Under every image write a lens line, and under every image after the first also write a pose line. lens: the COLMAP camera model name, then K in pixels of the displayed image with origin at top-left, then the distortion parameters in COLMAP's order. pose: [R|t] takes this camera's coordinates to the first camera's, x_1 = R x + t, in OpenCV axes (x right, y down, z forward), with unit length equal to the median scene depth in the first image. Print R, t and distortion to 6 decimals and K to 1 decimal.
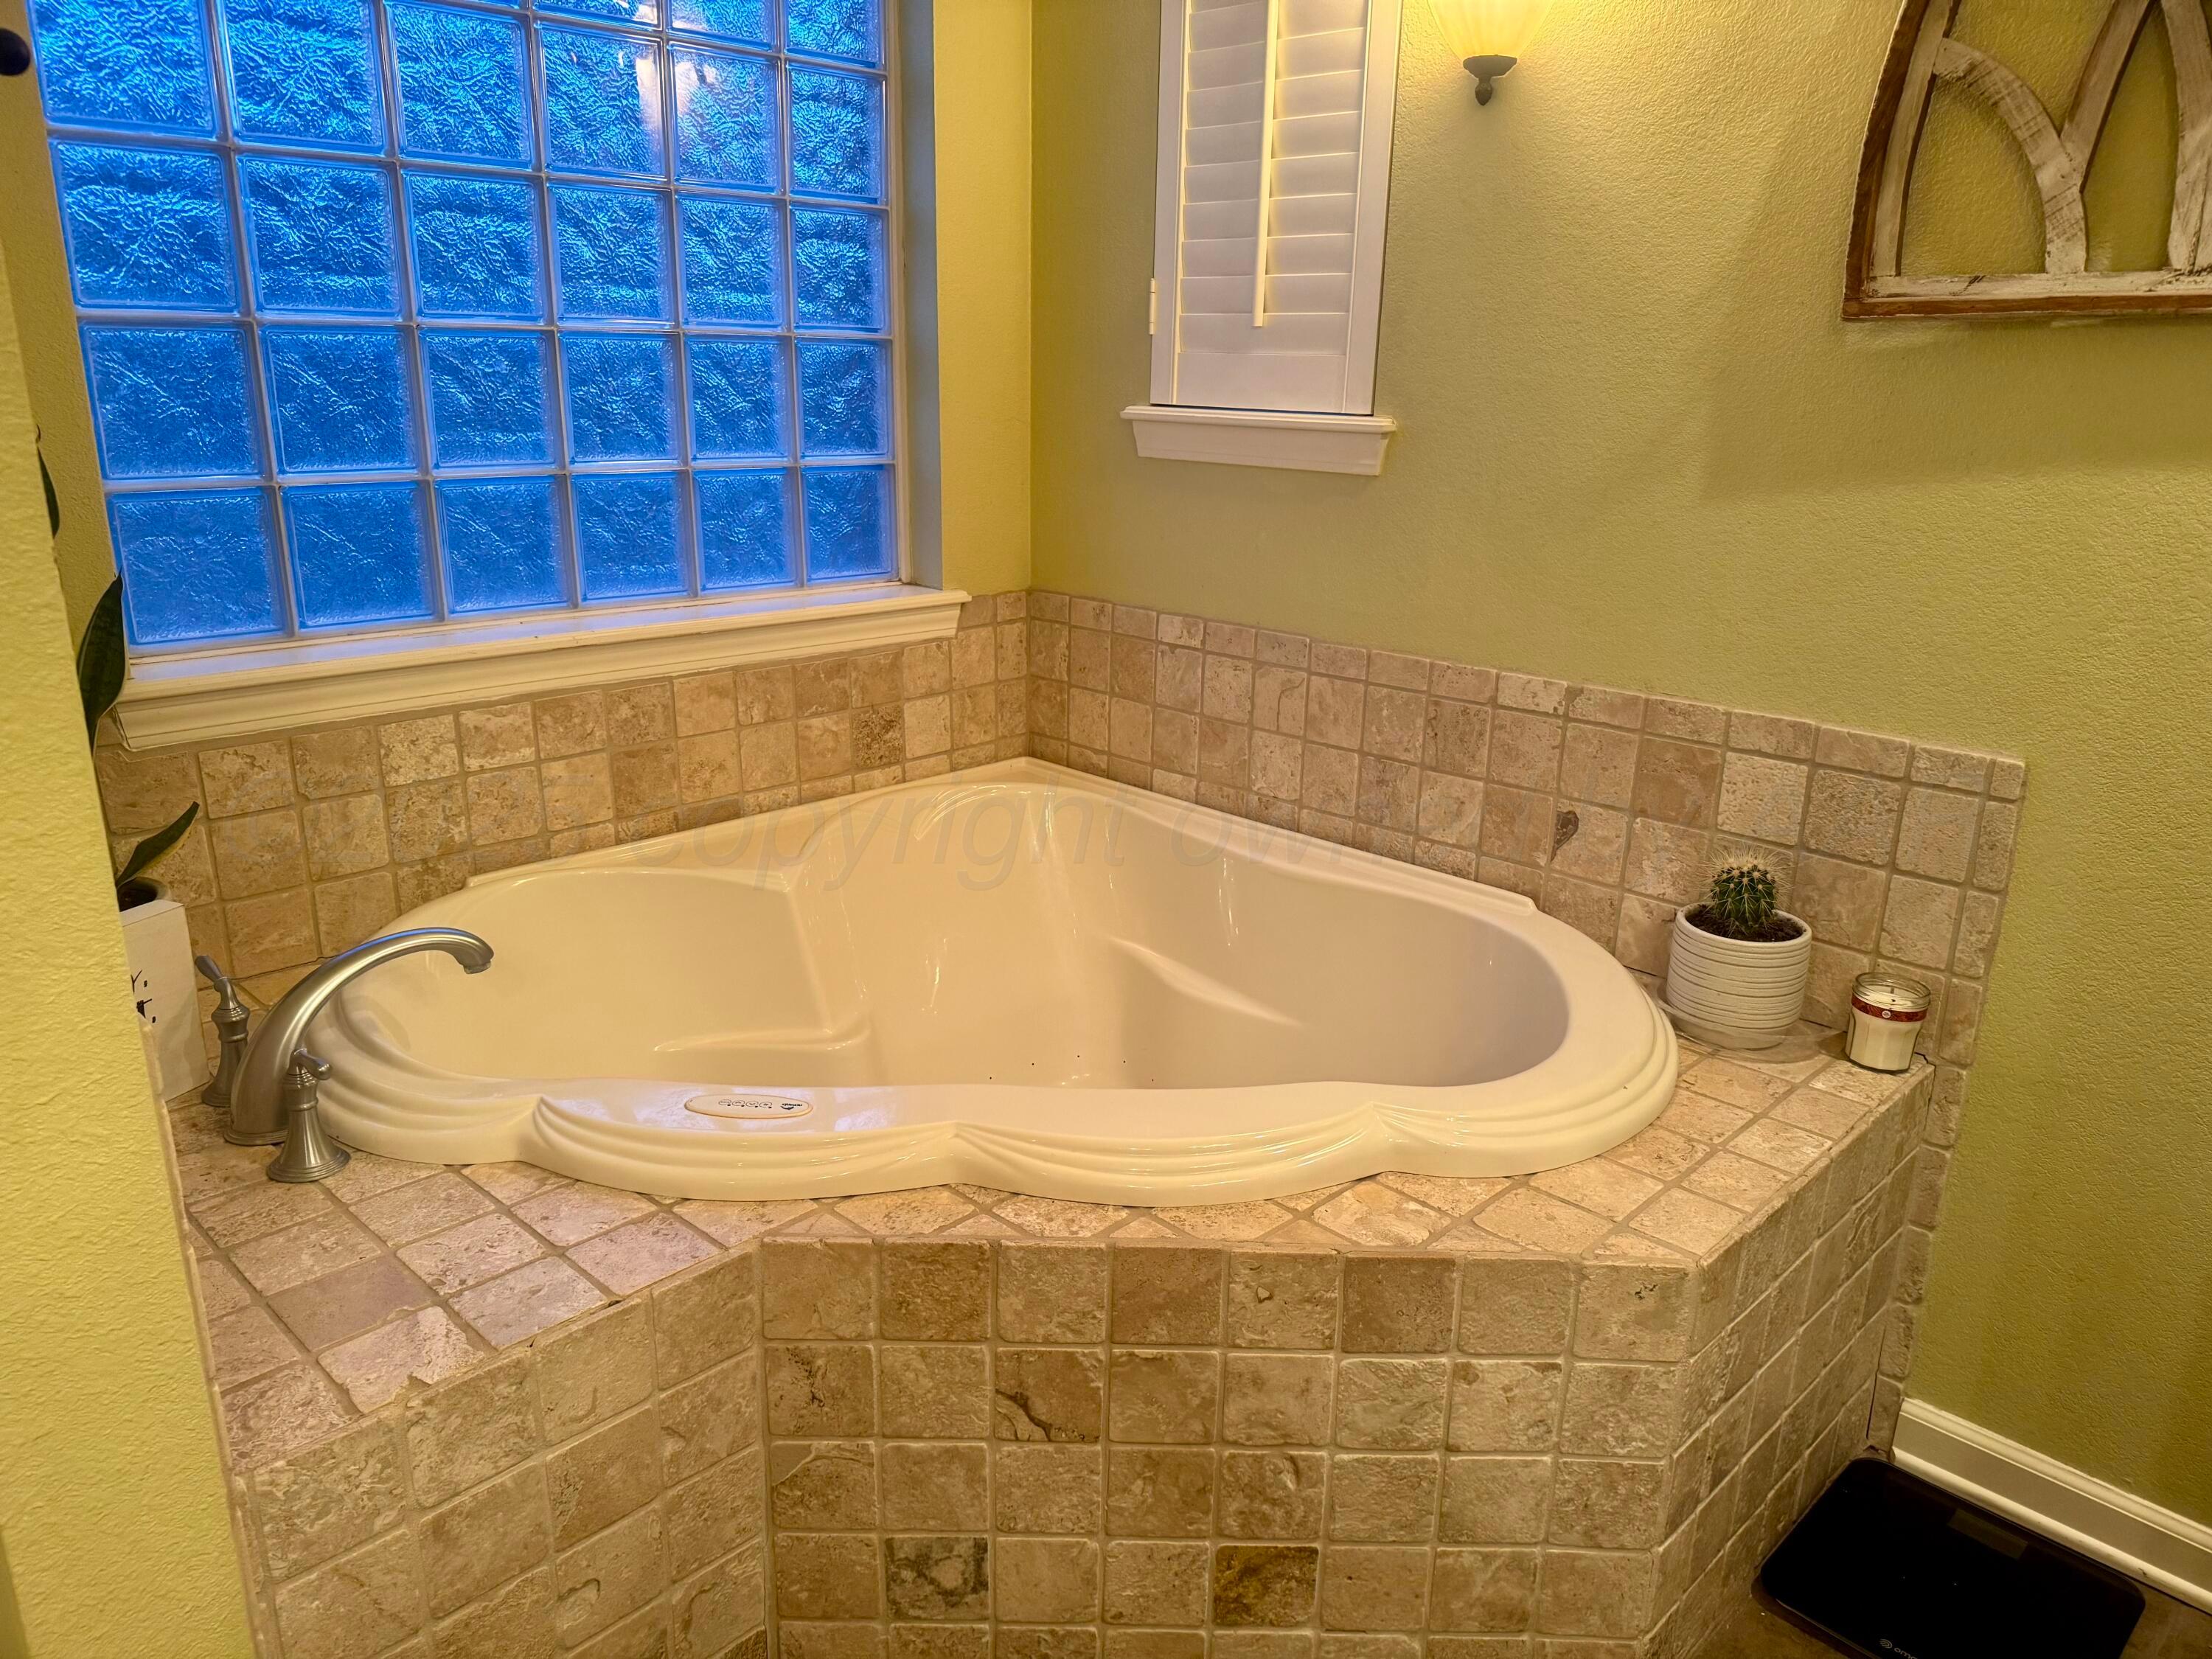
lens RADIAL K [[1550.5, 0, 1106.0], [0, 1550.5, 829.5], [0, 0, 1]] dist [0.057362, -0.073602]
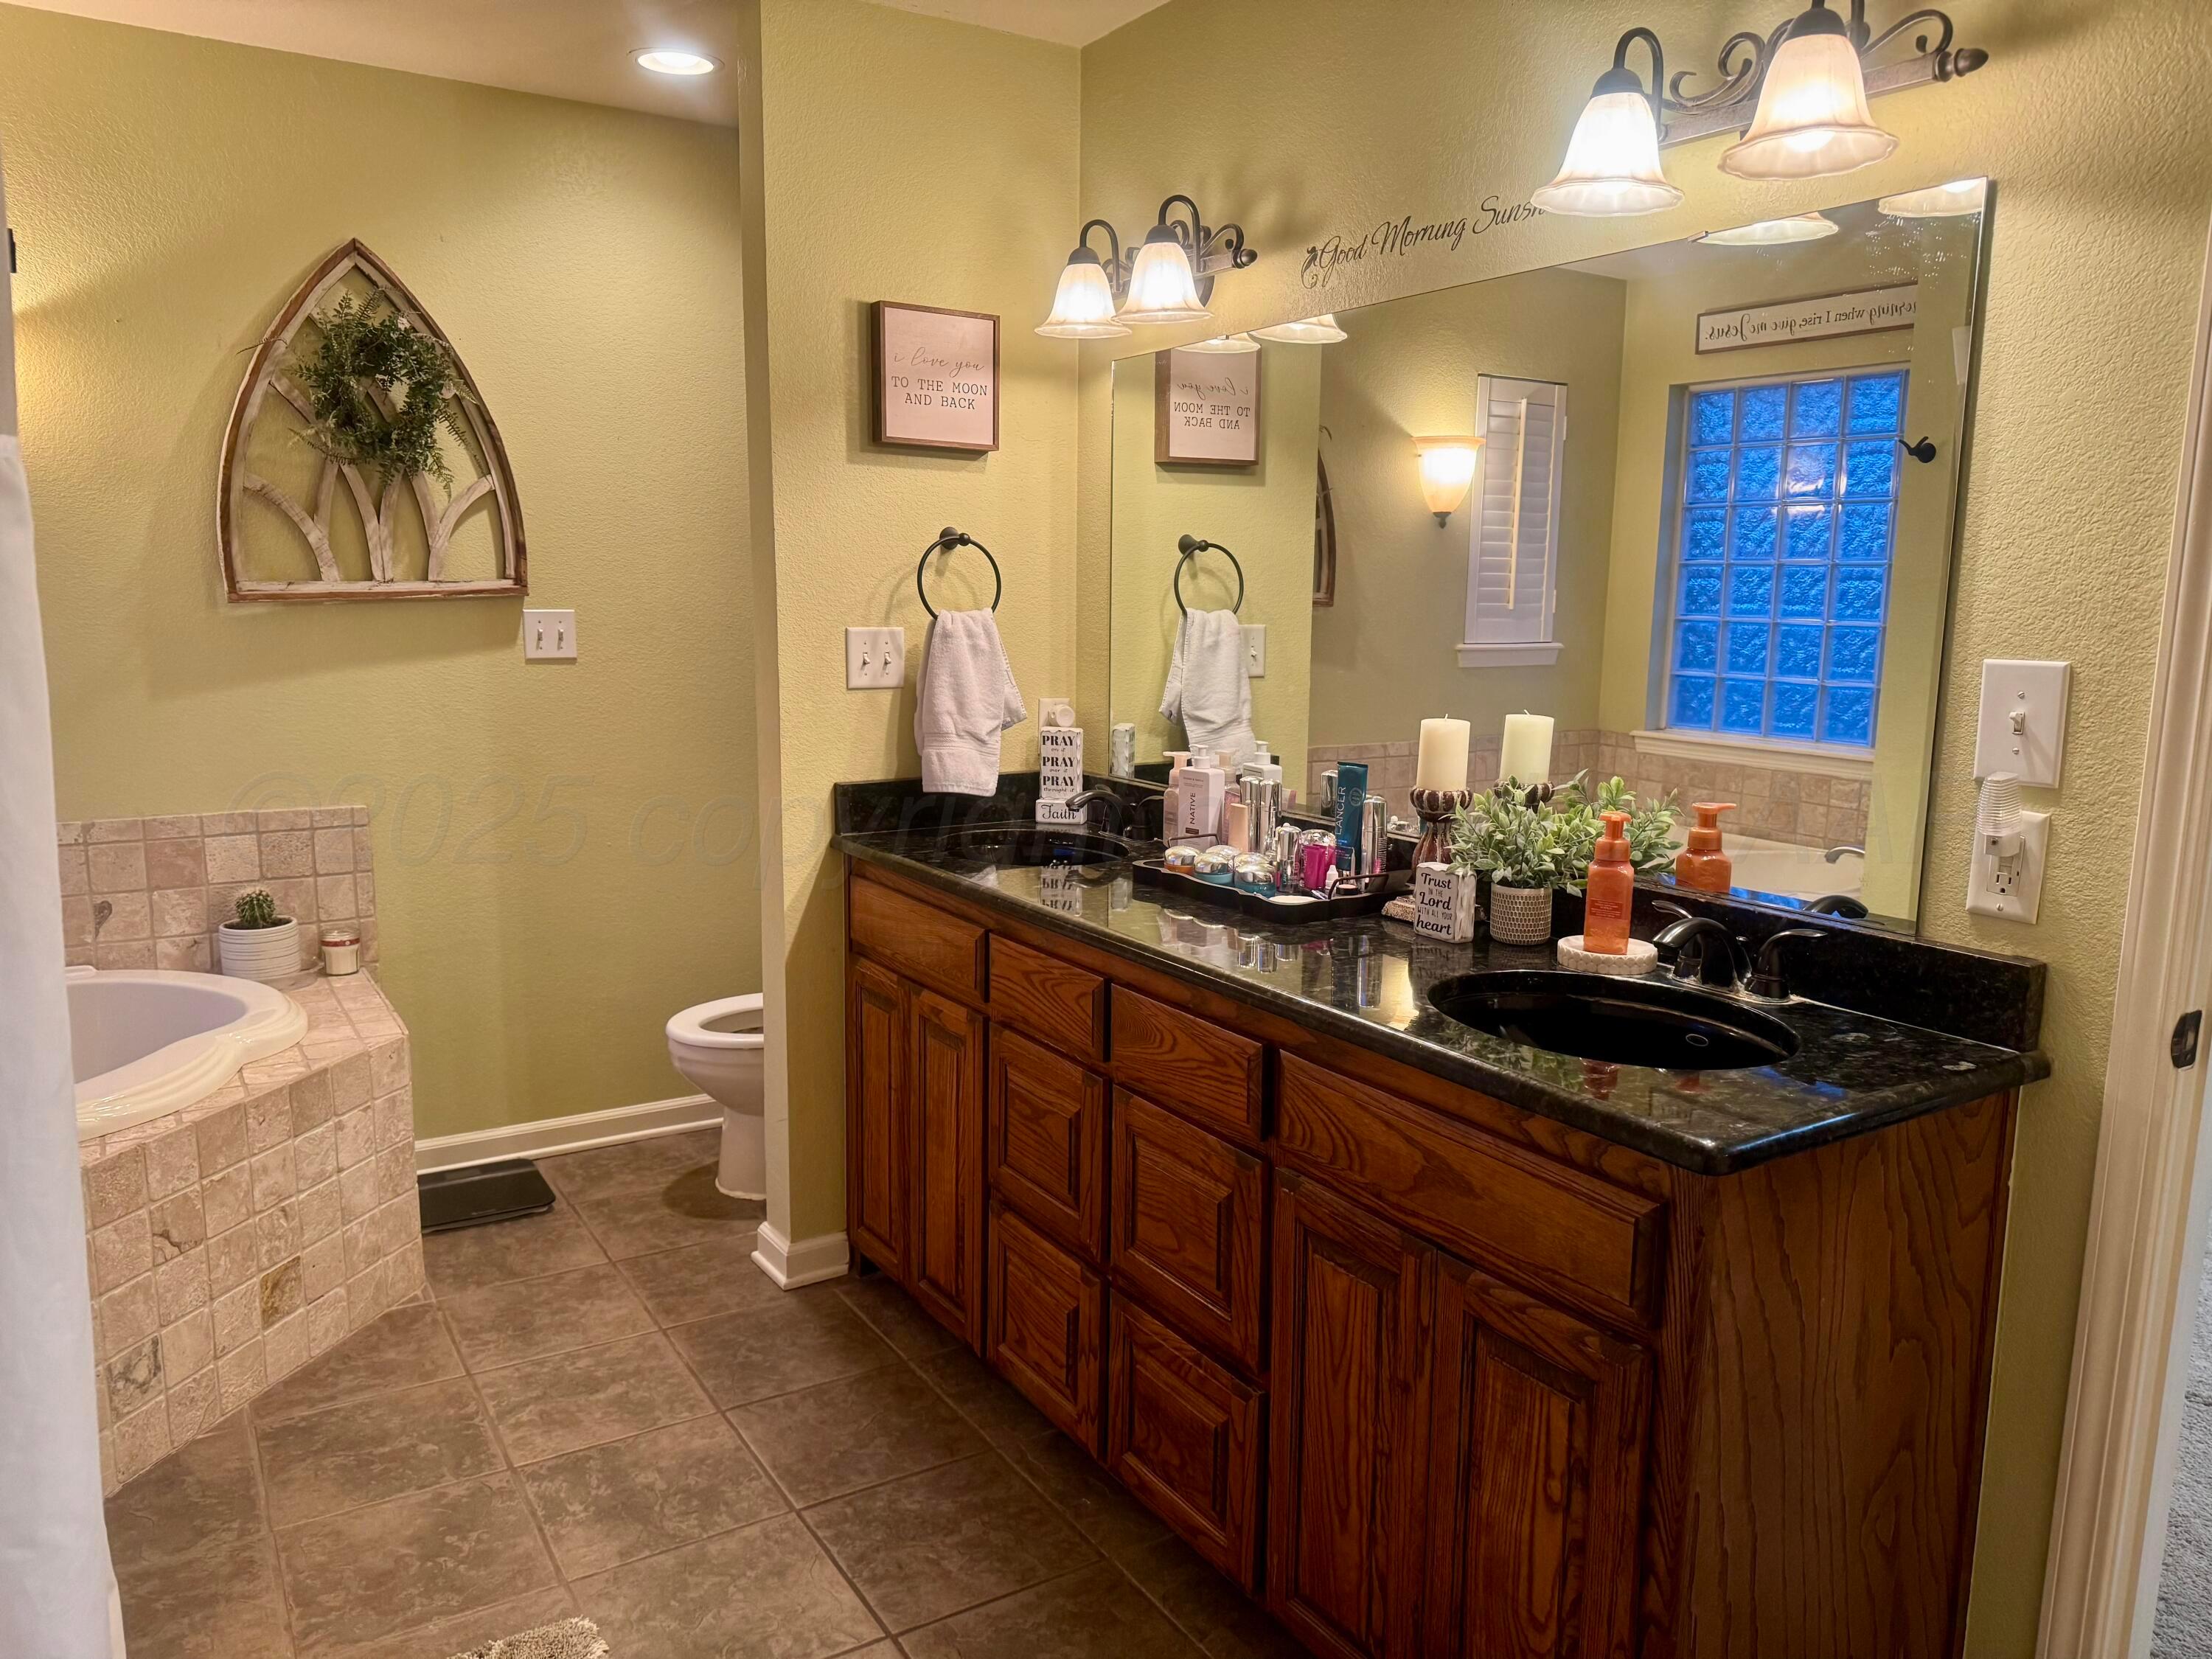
lens RADIAL K [[1550.5, 0, 1106.0], [0, 1550.5, 829.5], [0, 0, 1]] dist [0.057362, -0.073602]
pose [[0.212240, -0.171193, 0.962106, -1.281163], [0.278378, 0.954335, 0.108400, 0.037373], [-0.936728, 0.244822, 0.250204, -0.460427]]
